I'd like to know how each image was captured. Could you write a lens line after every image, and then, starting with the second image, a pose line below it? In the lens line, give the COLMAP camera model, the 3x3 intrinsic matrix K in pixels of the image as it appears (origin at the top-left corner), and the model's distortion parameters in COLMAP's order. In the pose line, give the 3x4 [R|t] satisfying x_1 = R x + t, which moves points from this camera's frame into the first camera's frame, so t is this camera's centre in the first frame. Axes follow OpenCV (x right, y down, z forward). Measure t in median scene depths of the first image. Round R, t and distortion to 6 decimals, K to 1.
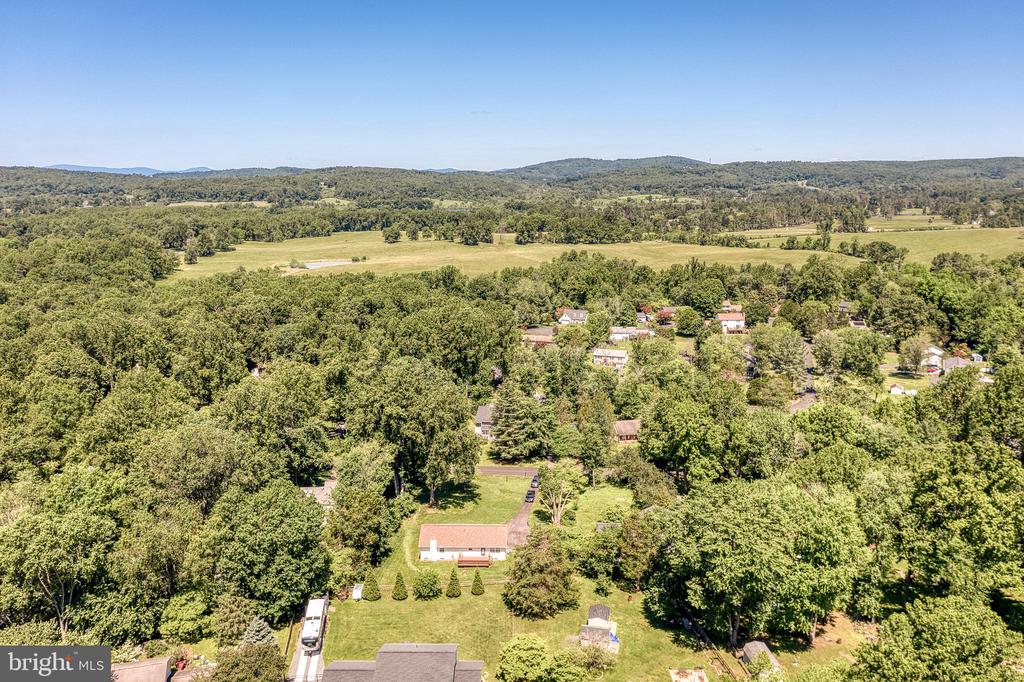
lens RADIAL K [[801.1, 0, 512.0], [0, 801.1, 341.0], [0, 0, 1]] dist [0.001590, -0.001447]
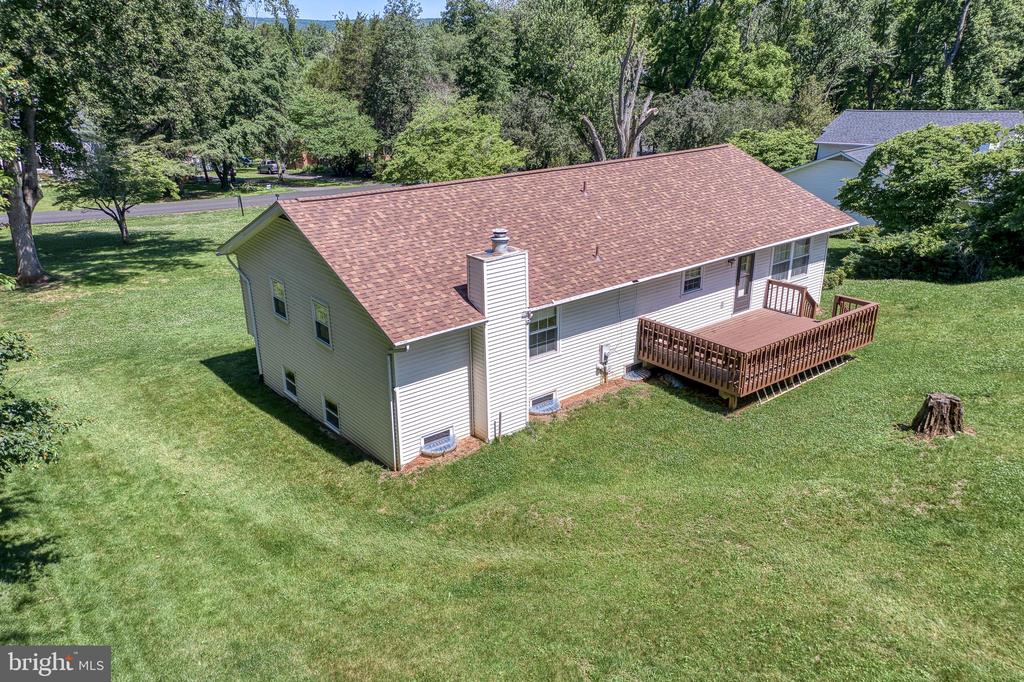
lens RADIAL K [[787.5, 0, 546.6], [0, 787.5, 329.8], [0, 0, 1]] dist [0.131507, 0.000854]
pose [[0.756104, -0.219862, 0.616415, -0.163613], [0.135541, 0.974066, 0.181172, 0.237413], [-0.640262, -0.053435, 0.766296, 0.902765]]
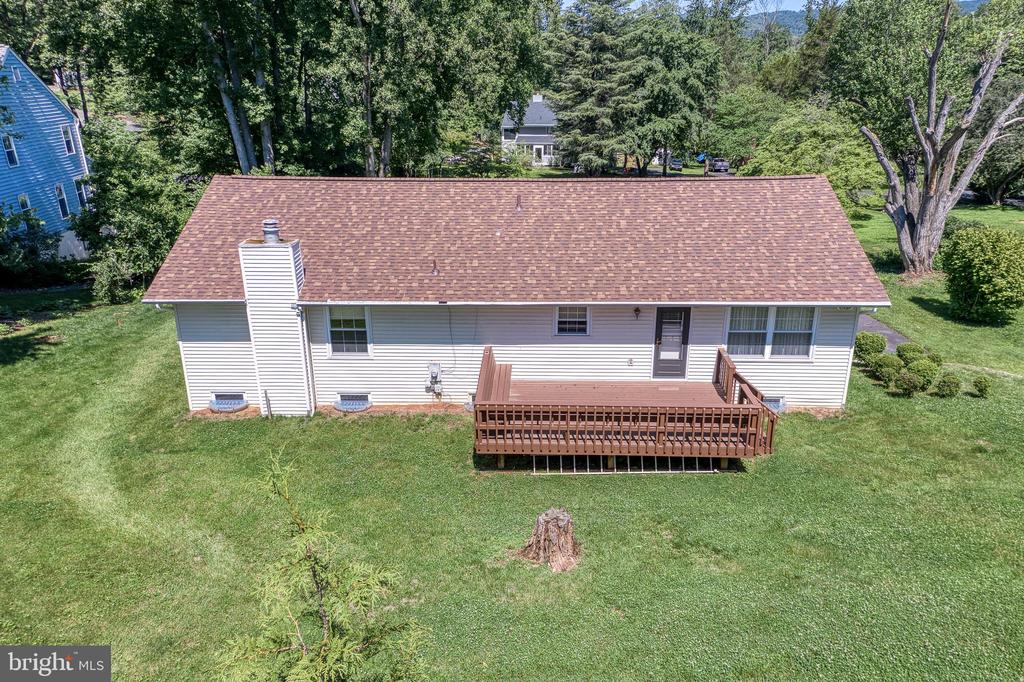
lens RADIAL K [[794.3, 0, 512.0], [0, 794.3, 341.0], [0, 0, 1]] dist [0.135211, 0.003596]
pose [[0.999990, 0.003266, -0.003152, -0.060841], [-0.002767, 0.989099, 0.147224, 0.242831], [0.003598, -0.147214, 0.989098, 0.871552]]
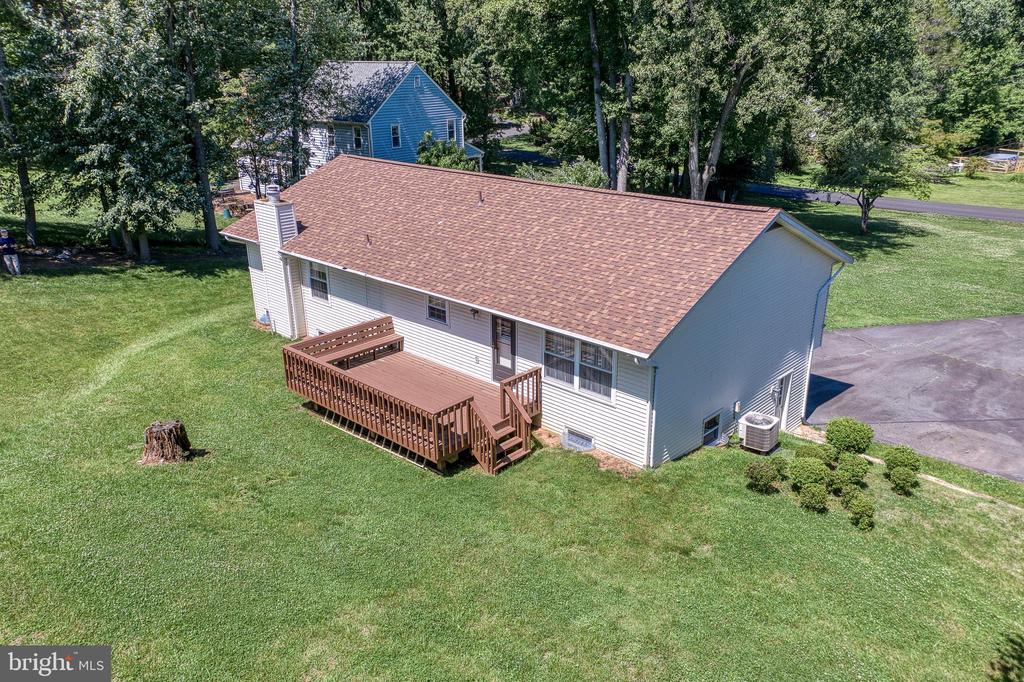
lens RADIAL K [[794.3, 0, 512.0], [0, 794.3, 341.0], [0, 0, 1]] dist [0.135211, 0.003596]
pose [[0.728807, 0.229239, -0.645205, 0.047645], [-0.127478, 0.971244, 0.201083, 0.234546], [0.672748, -0.064301, 0.737072, 0.904608]]
